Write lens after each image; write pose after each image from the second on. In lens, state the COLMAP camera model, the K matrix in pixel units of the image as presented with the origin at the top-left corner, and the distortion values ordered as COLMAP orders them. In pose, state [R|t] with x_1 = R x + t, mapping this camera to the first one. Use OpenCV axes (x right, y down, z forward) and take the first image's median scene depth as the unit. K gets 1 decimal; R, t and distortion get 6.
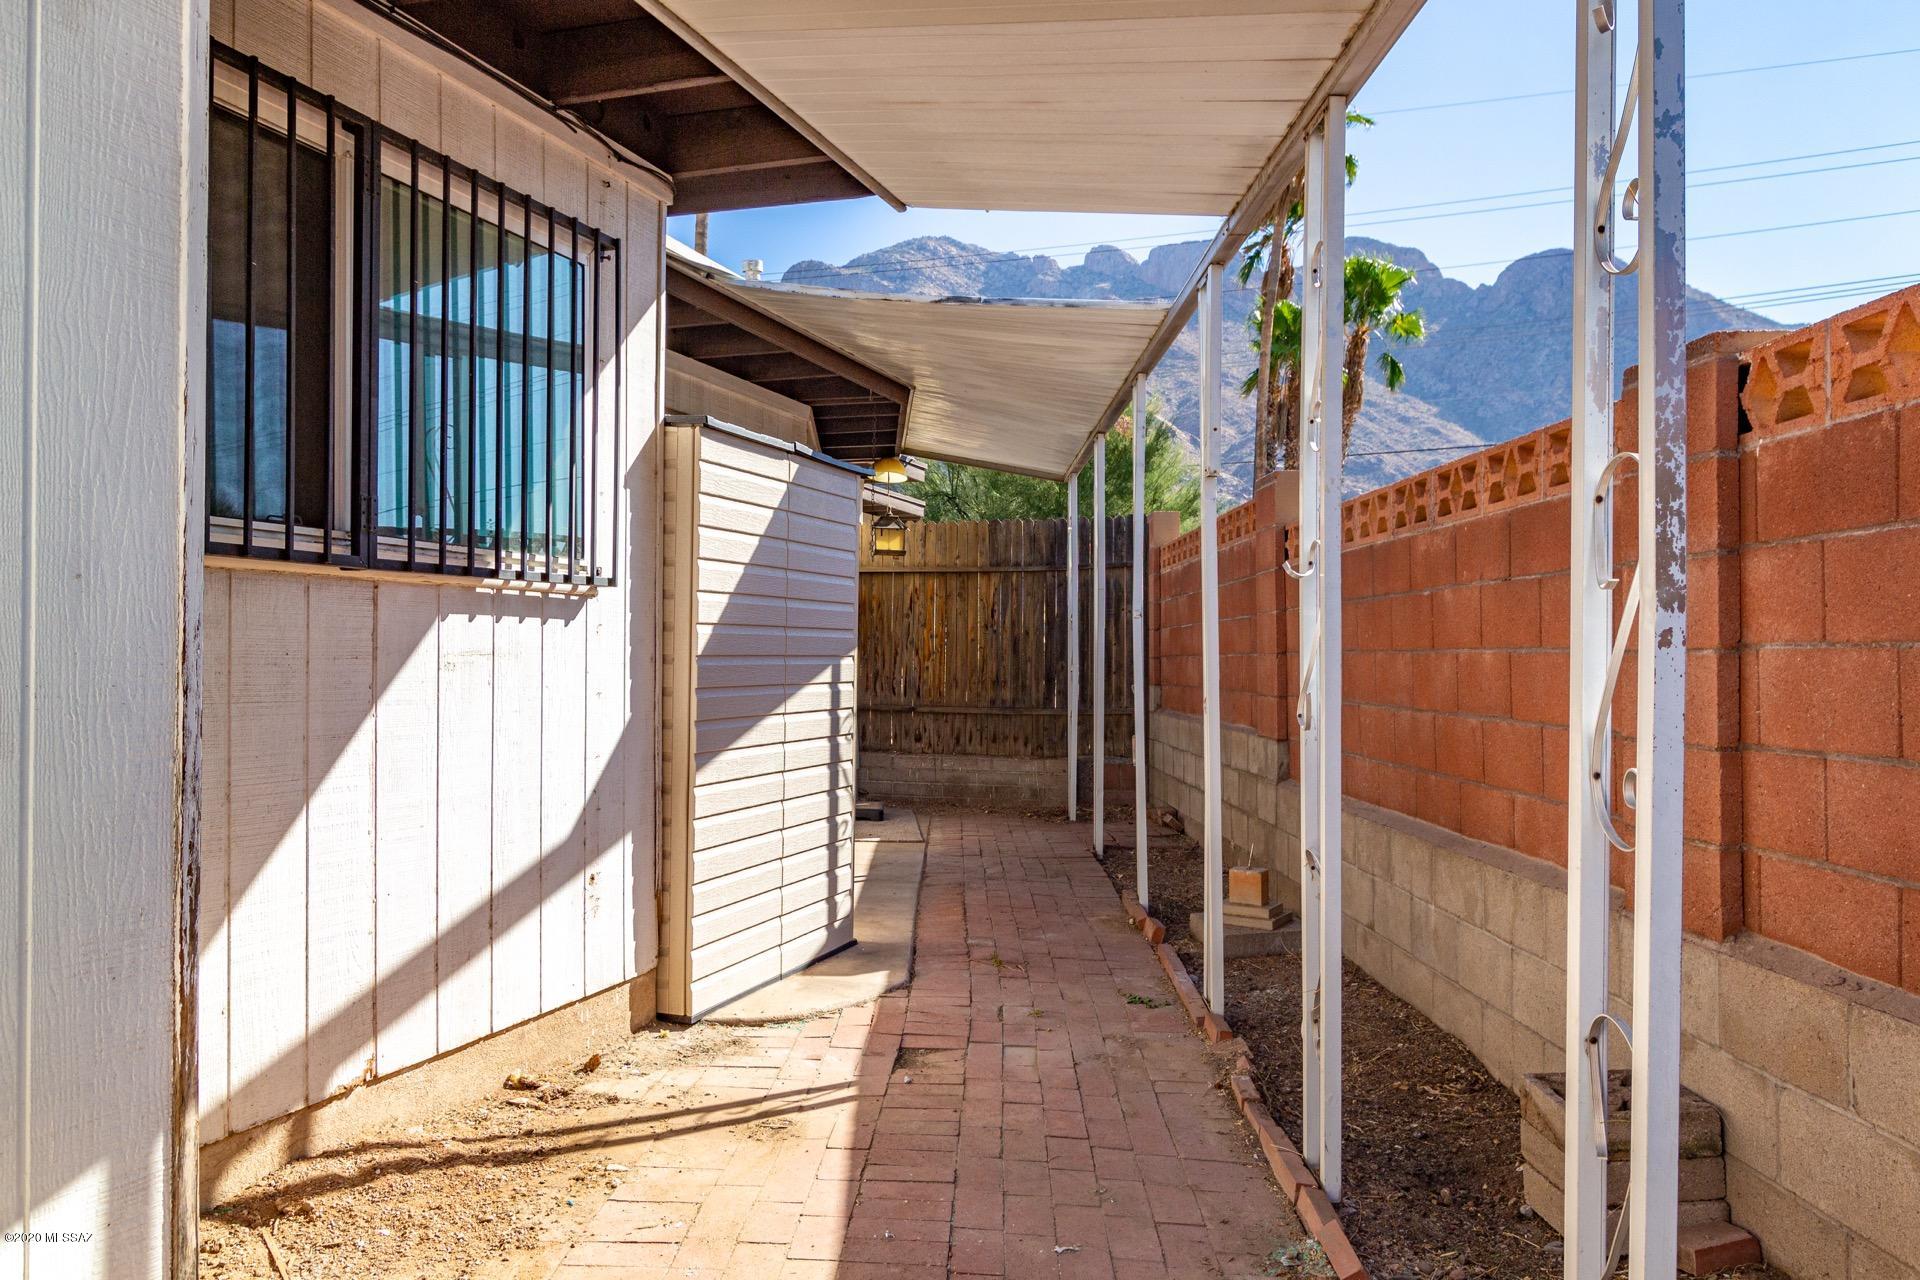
lens RADIAL K [[883.9, 0, 960.0], [0, 883.9, 643.7], [0, 0, 1]] dist [0.000027, -0.000002]
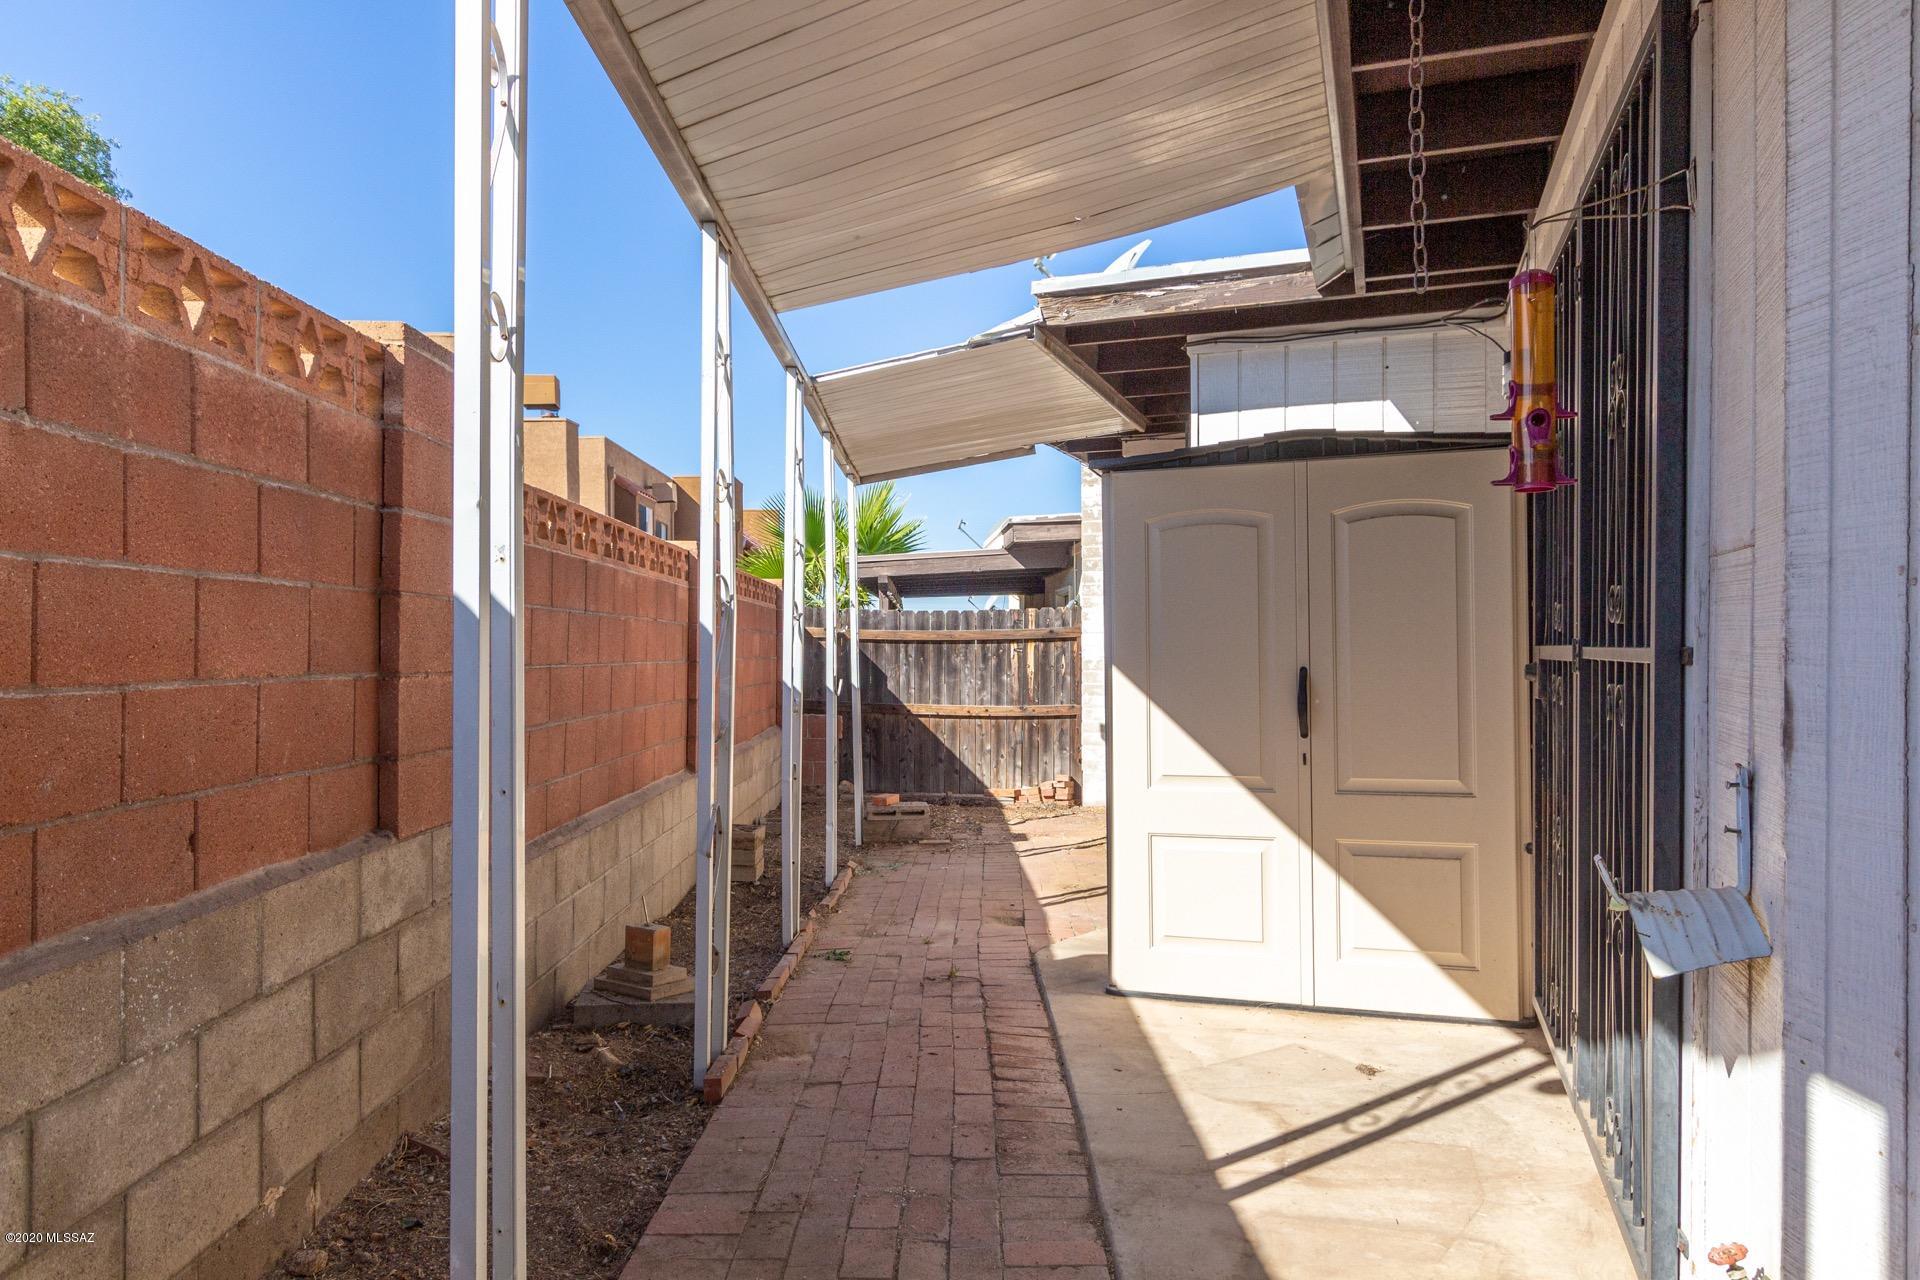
lens RADIAL K [[779.6, 0, 960.2], [0, 779.6, 648.1], [0, 0, 1]] dist [0.000016, -0.000002]
pose [[-0.999997, -0.002143, 0.000787, 0.042743], [-0.002149, 0.999972, -0.007160, -0.008274], [-0.000771, -0.007162, -0.999974, 2.307676]]
